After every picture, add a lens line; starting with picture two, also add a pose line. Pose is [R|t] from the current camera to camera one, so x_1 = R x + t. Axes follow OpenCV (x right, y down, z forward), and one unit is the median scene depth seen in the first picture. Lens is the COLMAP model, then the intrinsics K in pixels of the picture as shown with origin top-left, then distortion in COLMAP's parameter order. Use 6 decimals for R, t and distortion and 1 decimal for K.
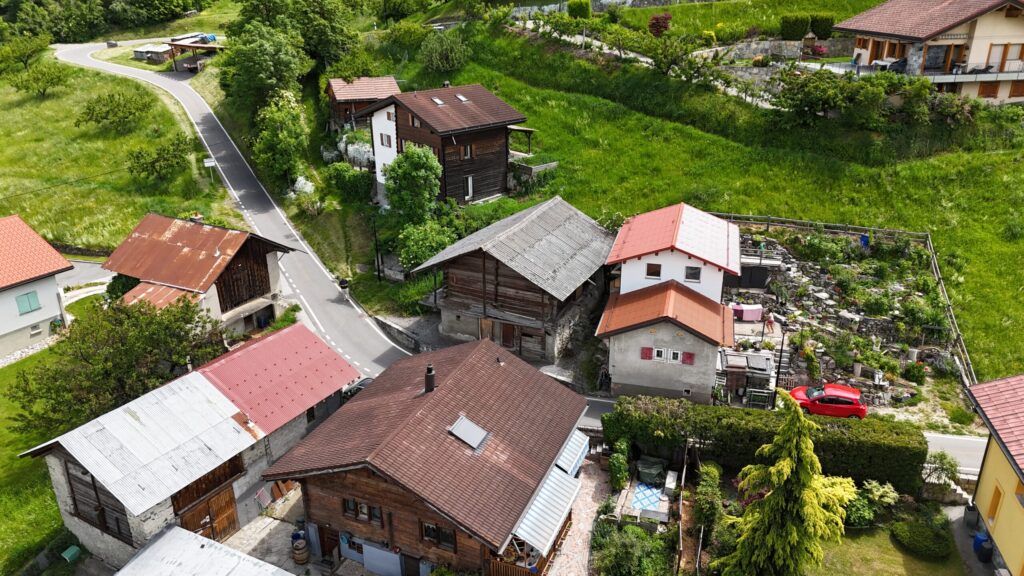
lens RADIAL K [[716.1, 0, 504.2], [0, 716.1, 291.6], [0, 0, 1]] dist [0.038516, -0.039125]
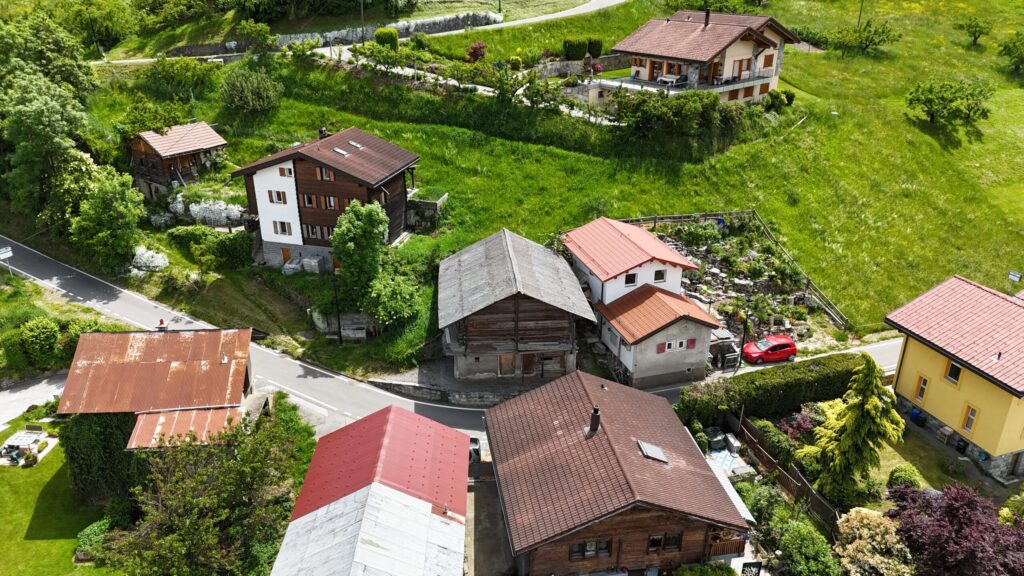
lens RADIAL K [[716.1, 0, 507.5], [0, 716.1, 289.3], [0, 0, 1]] dist [0.038516, -0.039125]
pose [[0.858353, -0.211058, 0.467638, -0.396434], [0.202780, 0.976814, 0.068659, -0.102220], [-0.471286, 0.035894, 0.881250, 0.031140]]
